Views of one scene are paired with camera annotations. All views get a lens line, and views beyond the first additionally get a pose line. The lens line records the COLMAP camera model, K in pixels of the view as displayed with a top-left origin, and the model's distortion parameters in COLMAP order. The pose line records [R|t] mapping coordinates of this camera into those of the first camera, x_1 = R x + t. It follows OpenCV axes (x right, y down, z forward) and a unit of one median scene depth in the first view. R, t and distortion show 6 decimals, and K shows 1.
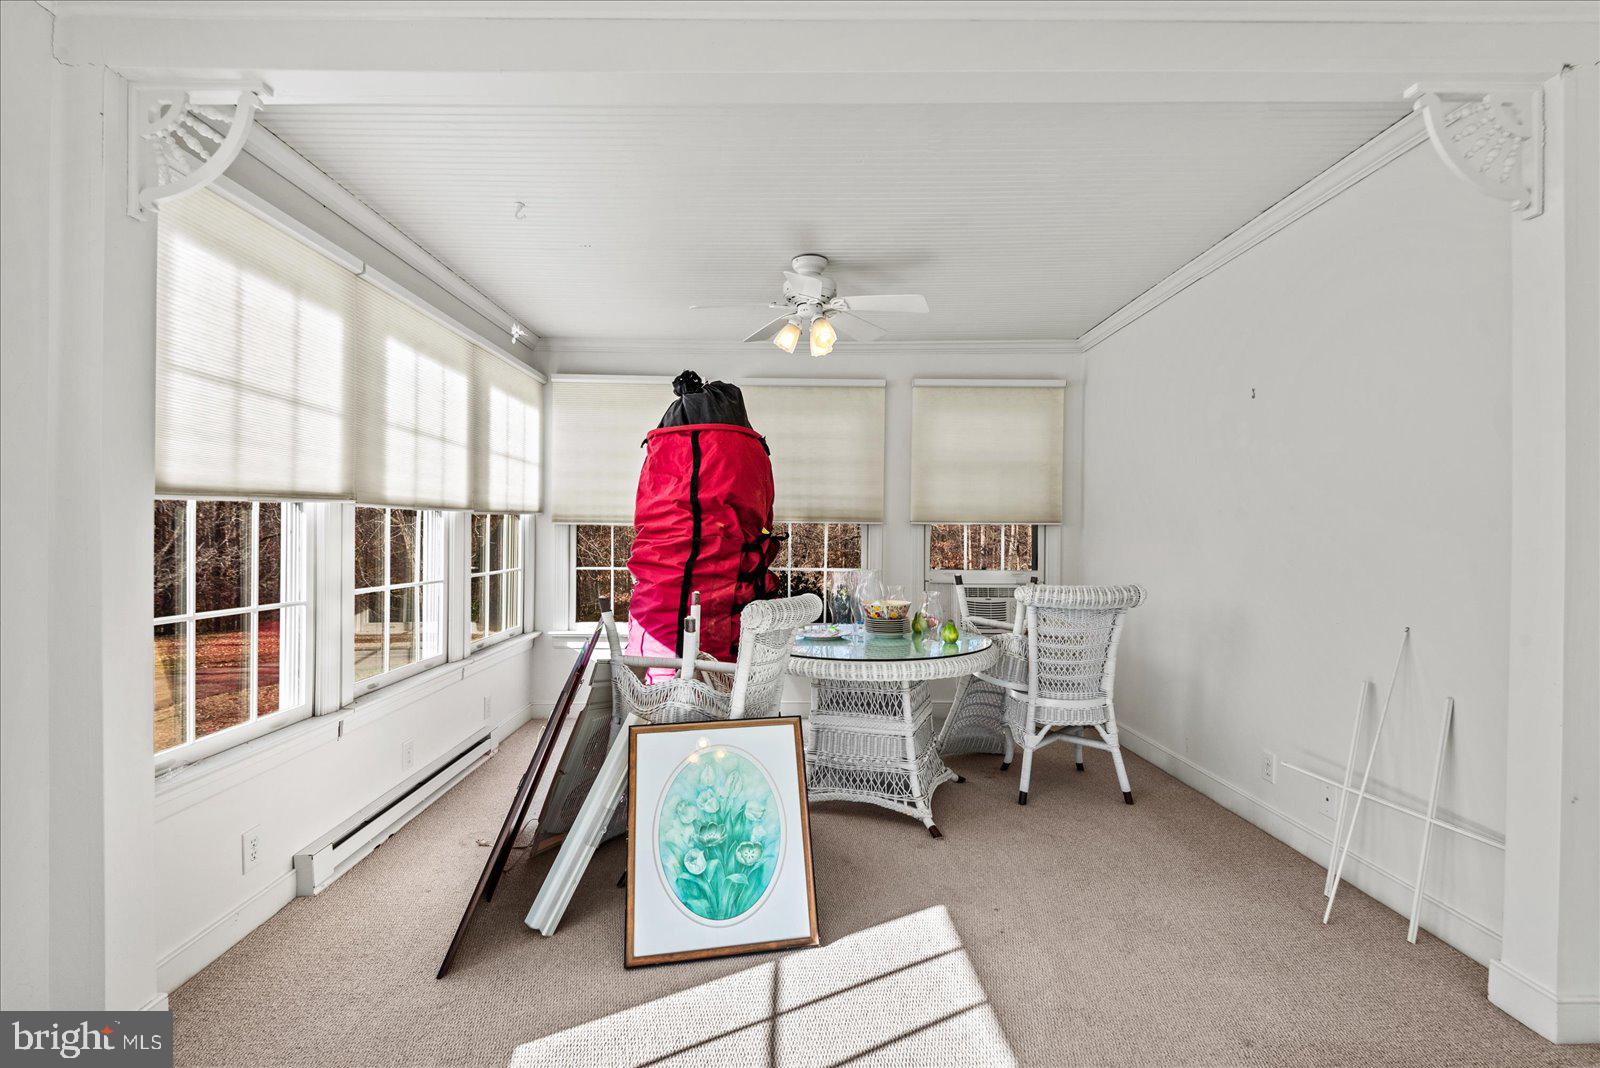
lens RADIAL K [[713.0, 0, 799.4], [0, 713.0, 532.3], [0, 0, 1]] dist [0.015353, -0.002611]
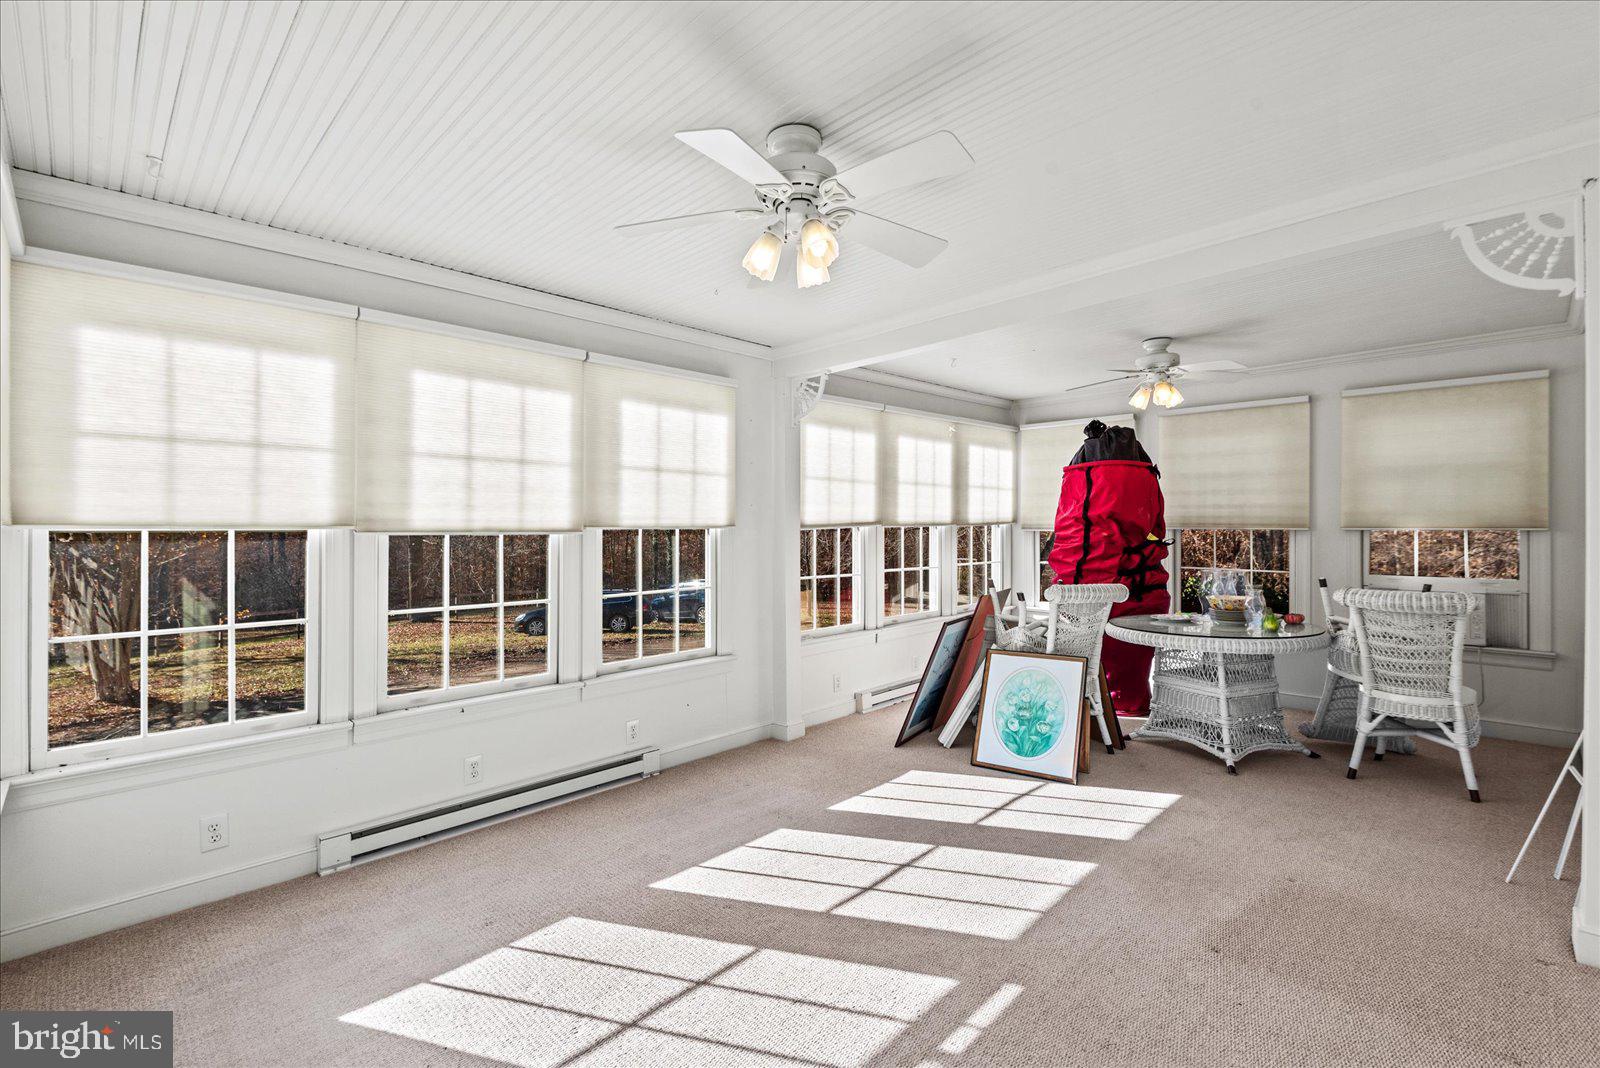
lens RADIAL K [[713.0, 0, 799.5], [0, 713.0, 528.6], [0, 0, 1]] dist [0.015353, -0.002611]
pose [[0.697833, -0.004159, -0.716248, 0.542359], [0.008737, 0.999958, 0.002706, -0.034916], [0.716207, -0.008146, 0.697840, -0.458954]]
